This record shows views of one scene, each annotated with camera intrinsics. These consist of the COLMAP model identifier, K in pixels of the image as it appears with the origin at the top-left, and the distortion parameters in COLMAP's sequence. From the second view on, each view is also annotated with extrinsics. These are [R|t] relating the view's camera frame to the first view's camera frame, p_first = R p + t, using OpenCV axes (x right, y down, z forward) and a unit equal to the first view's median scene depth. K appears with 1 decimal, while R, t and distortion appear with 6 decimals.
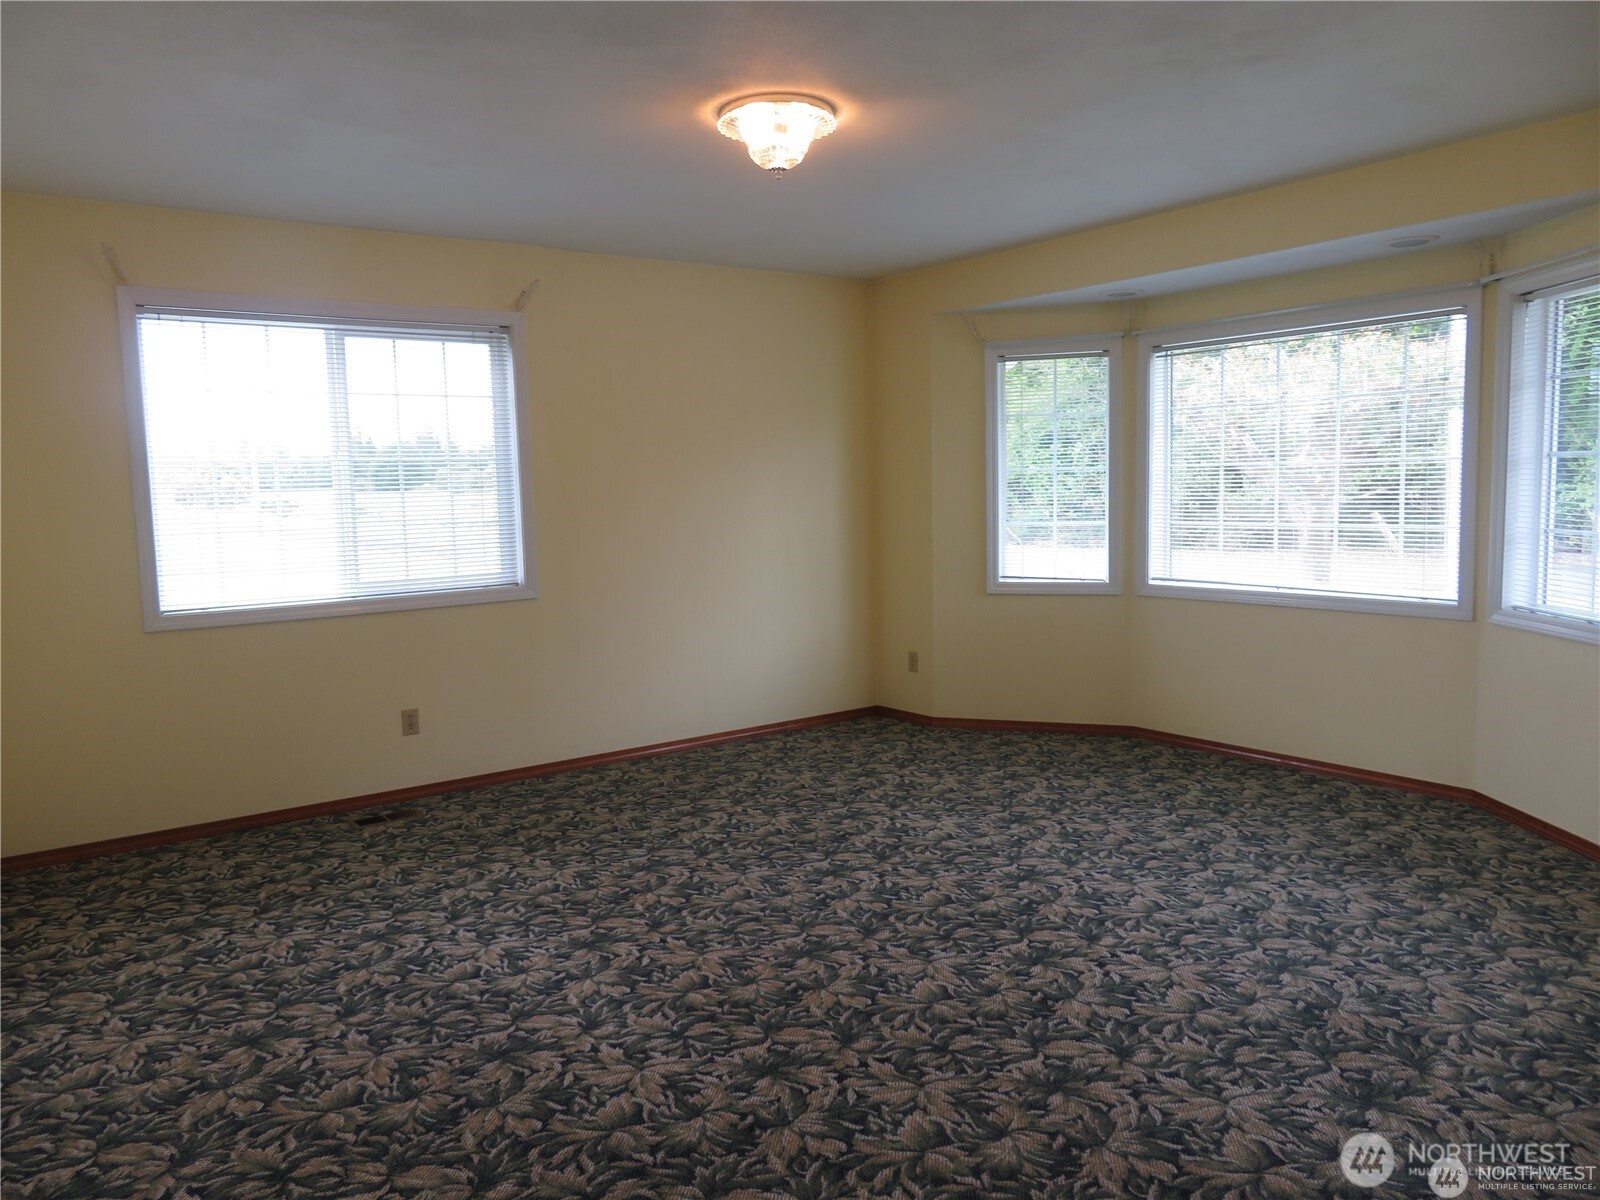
lens RADIAL K [[1144.4, 0, 794.8], [0, 1144.4, 606.1], [0, 0, 1]] dist [-0.019019, 0.011073]
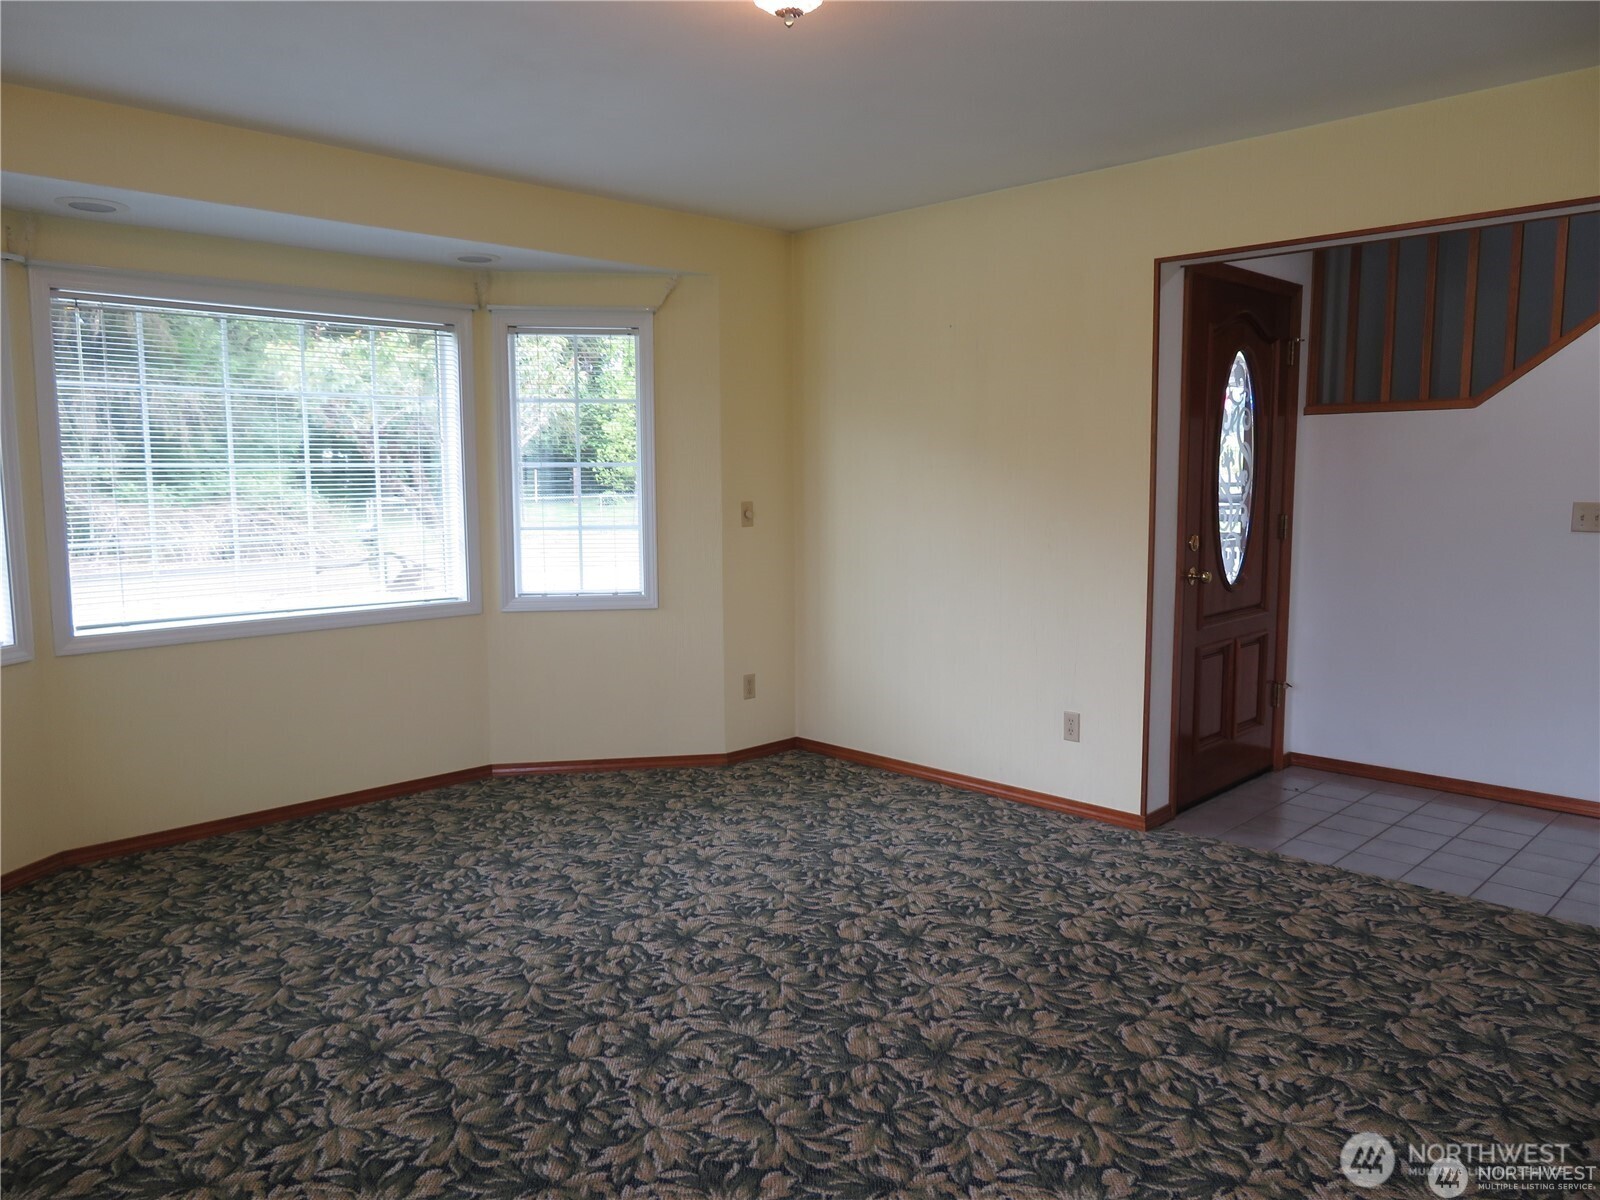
lens RADIAL K [[1144.4, 0, 793.5], [0, 1144.4, 592.8], [0, 0, 1]] dist [-0.019019, 0.011073]
pose [[-0.159233, -0.075974, 0.984313, -0.658667], [0.113984, 0.988952, 0.094771, -0.093585], [-0.980639, 0.127286, -0.148814, 1.048156]]
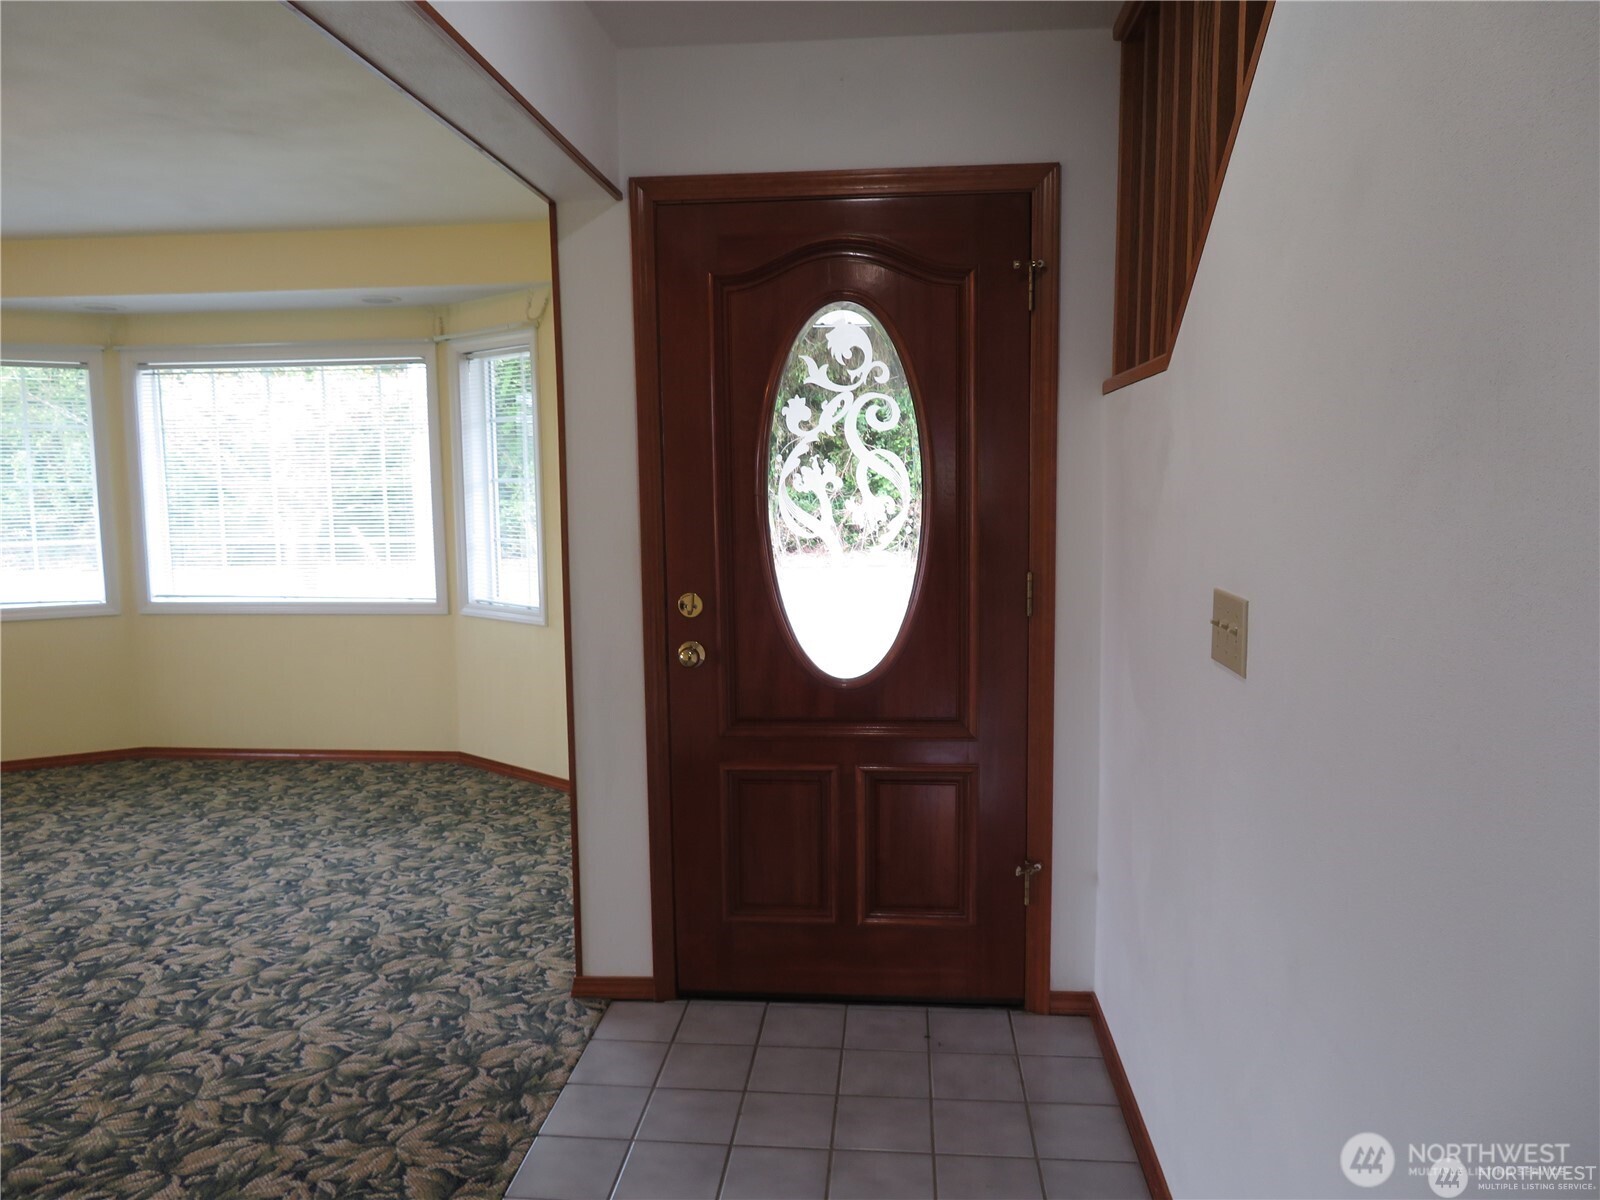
lens RADIAL K [[1144.4, 0, 805.0], [0, 1144.4, 597.0], [0, 0, 1]] dist [-0.019019, 0.011073]
pose [[0.661246, -0.057349, 0.747974, -0.085864], [0.072618, 0.997284, 0.012266, 0.008899], [-0.746646, 0.046206, 0.663615, -0.128637]]
